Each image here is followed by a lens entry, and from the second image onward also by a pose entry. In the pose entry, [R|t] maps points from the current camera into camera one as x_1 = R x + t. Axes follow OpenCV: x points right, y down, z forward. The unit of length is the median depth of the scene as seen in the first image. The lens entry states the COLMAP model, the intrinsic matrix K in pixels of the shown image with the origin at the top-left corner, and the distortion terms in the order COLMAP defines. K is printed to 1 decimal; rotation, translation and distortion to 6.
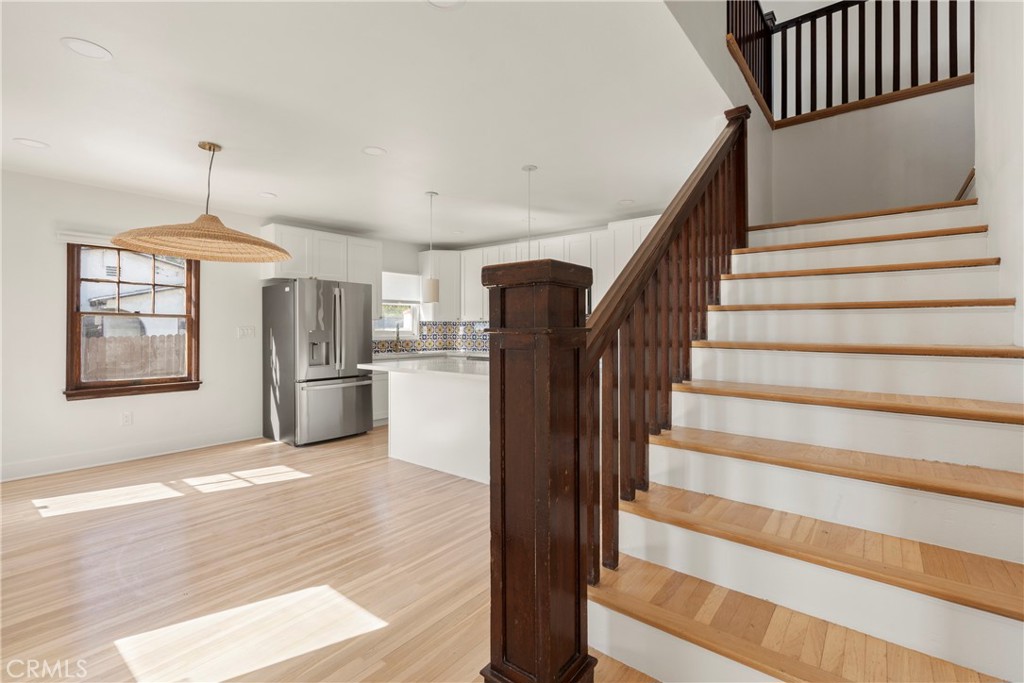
lens RADIAL K [[470.7, 0, 518.1], [0, 470.7, 326.2], [0, 0, 1]] dist [-0.004053, 0.000361]
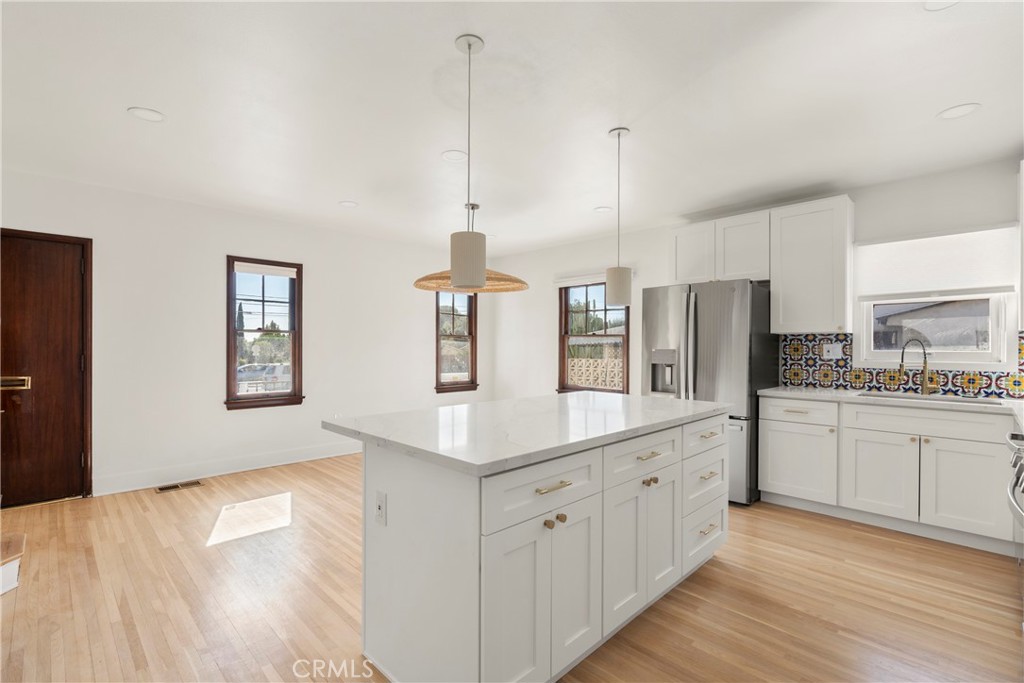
lens RADIAL K [[470.7, 0, 508.5], [0, 470.7, 346.3], [0, 0, 1]] dist [-0.004053, 0.000361]
pose [[-0.135606, 0.005535, -0.990747, 0.418535], [0.002406, 0.999983, 0.005258, 0.000210], [0.990760, -0.001670, -0.135617, 0.852532]]
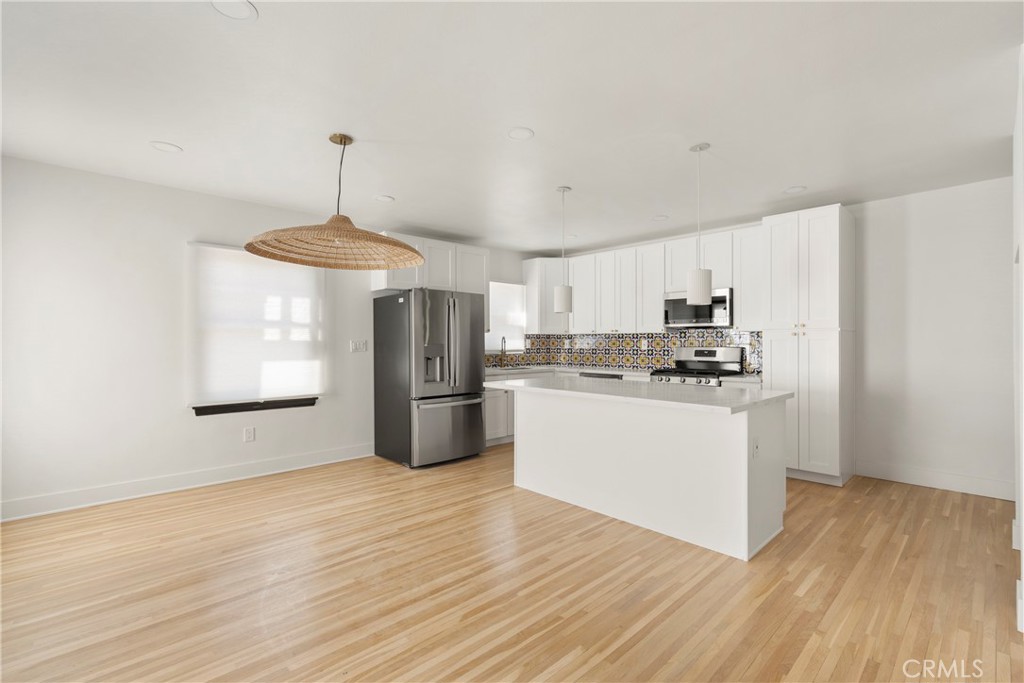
lens RADIAL K [[470.7, 0, 514.4], [0, 470.7, 339.8], [0, 0, 1]] dist [-0.004053, 0.000361]
pose [[0.989277, 0.000717, -0.146047, -0.134138], [-0.000553, 0.999999, 0.001163, -0.000522], [0.146048, -0.001070, 0.989277, 0.108060]]
